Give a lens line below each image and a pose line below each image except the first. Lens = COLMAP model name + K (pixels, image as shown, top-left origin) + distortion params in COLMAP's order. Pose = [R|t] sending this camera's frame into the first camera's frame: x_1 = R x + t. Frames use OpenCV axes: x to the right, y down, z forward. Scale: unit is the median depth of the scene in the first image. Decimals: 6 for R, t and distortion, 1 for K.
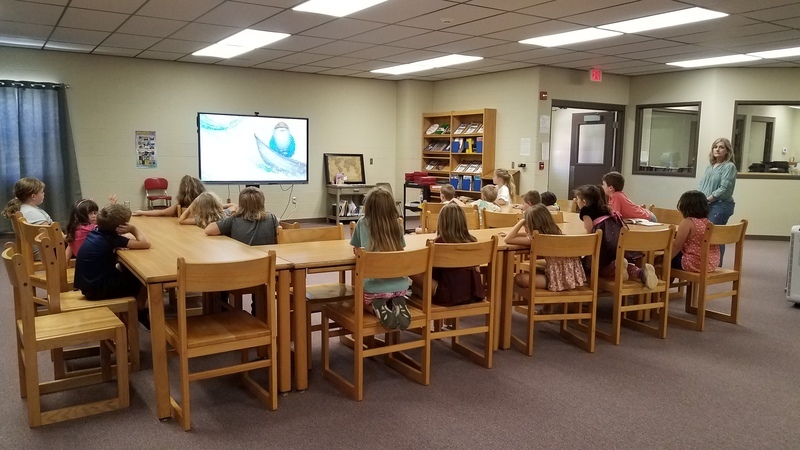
lens RADIAL K [[633.3, 0, 404.9], [0, 633.3, 228.6], [0, 0, 1]] dist [-0.006161, -0.003814]
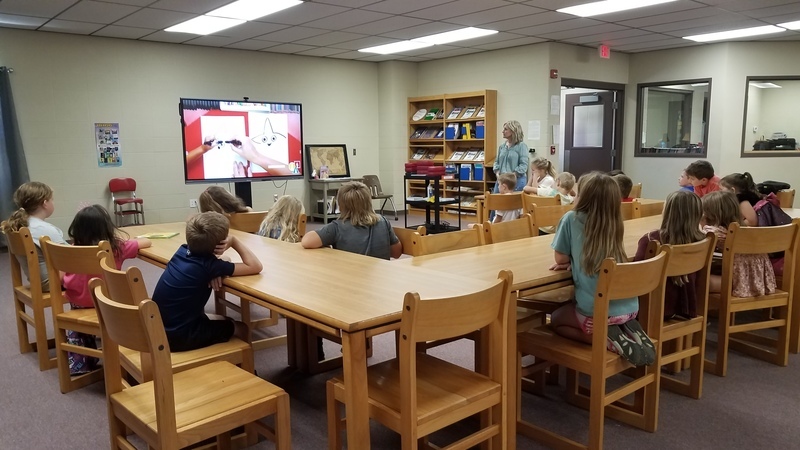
lens RADIAL K [[635.9, 0, 399.6], [0, 635.9, 240.4], [0, 0, 1]] dist [-0.006837, -0.007204]
pose [[0.991360, -0.047585, 0.122234, -0.114367], [0.043852, 0.998491, 0.033054, -0.007447], [-0.123622, -0.027408, 0.991951, 0.090895]]
